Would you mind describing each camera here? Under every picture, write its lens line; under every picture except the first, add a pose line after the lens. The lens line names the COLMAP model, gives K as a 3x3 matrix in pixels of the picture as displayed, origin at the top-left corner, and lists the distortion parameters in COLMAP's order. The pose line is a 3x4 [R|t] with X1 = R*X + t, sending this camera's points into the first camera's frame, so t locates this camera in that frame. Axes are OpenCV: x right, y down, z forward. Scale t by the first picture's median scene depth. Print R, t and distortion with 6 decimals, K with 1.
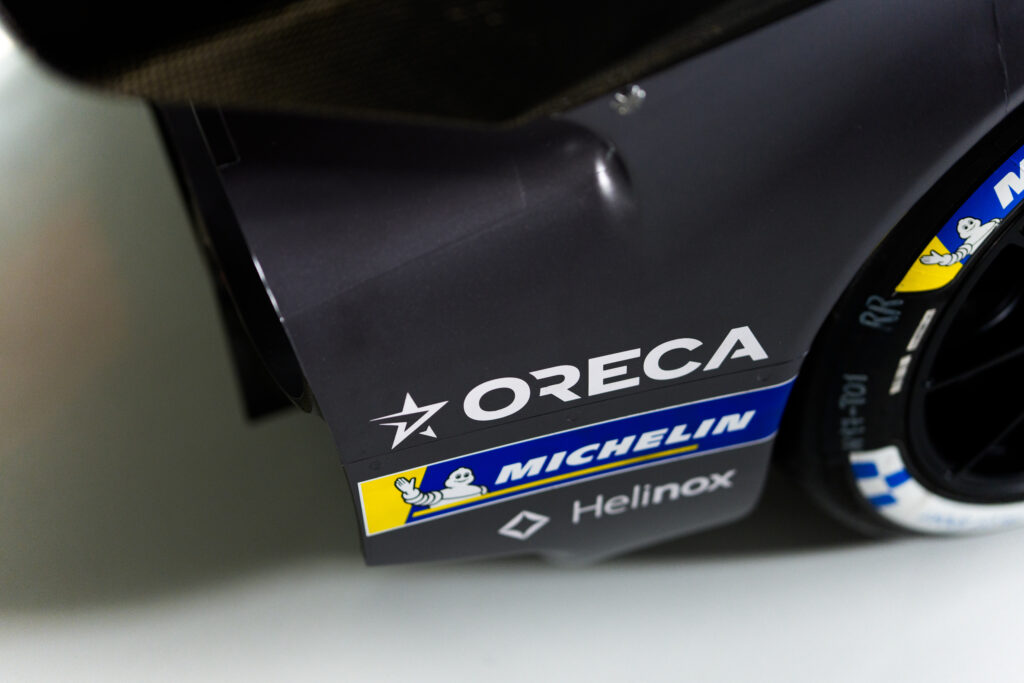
lens RADIAL K [[1480.3, 0, 512.0], [0, 1480.3, 341.5], [0, 0, 1]] dist [-0.013297, 0.045995]
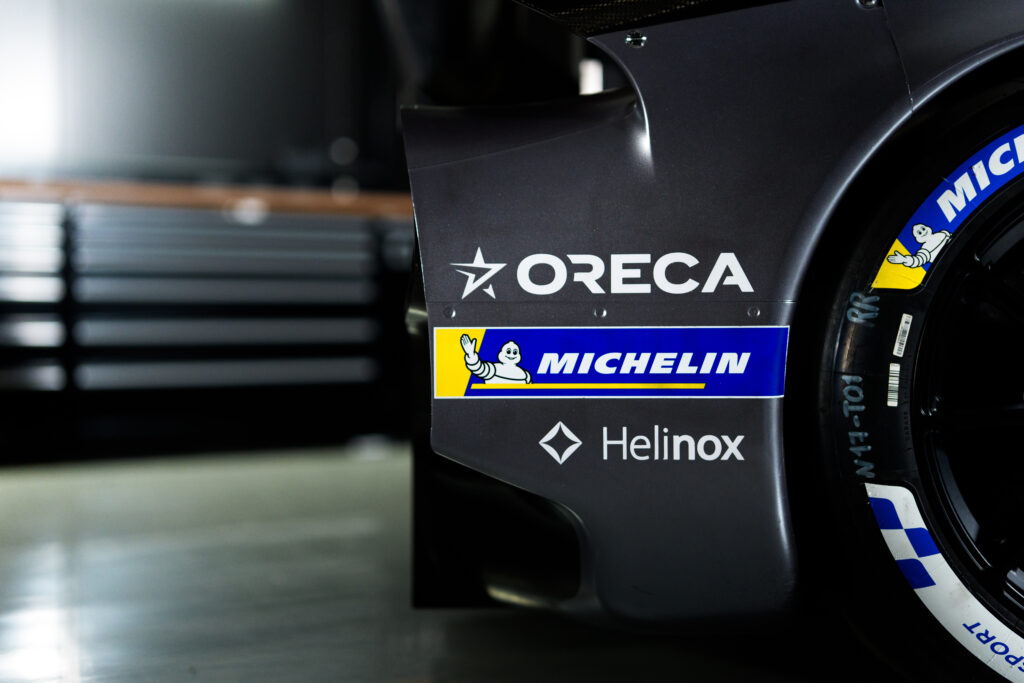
lens RADIAL K [[1480.3, 0, 512.0], [0, 1480.3, 341.5], [0, 0, 1]] dist [-0.013297, 0.045995]
pose [[0.927168, -0.000913, -0.374646, 0.460374], [-0.292609, 0.622730, -0.725664, 1.040551], [0.233966, 0.782437, 0.577107, 0.226453]]
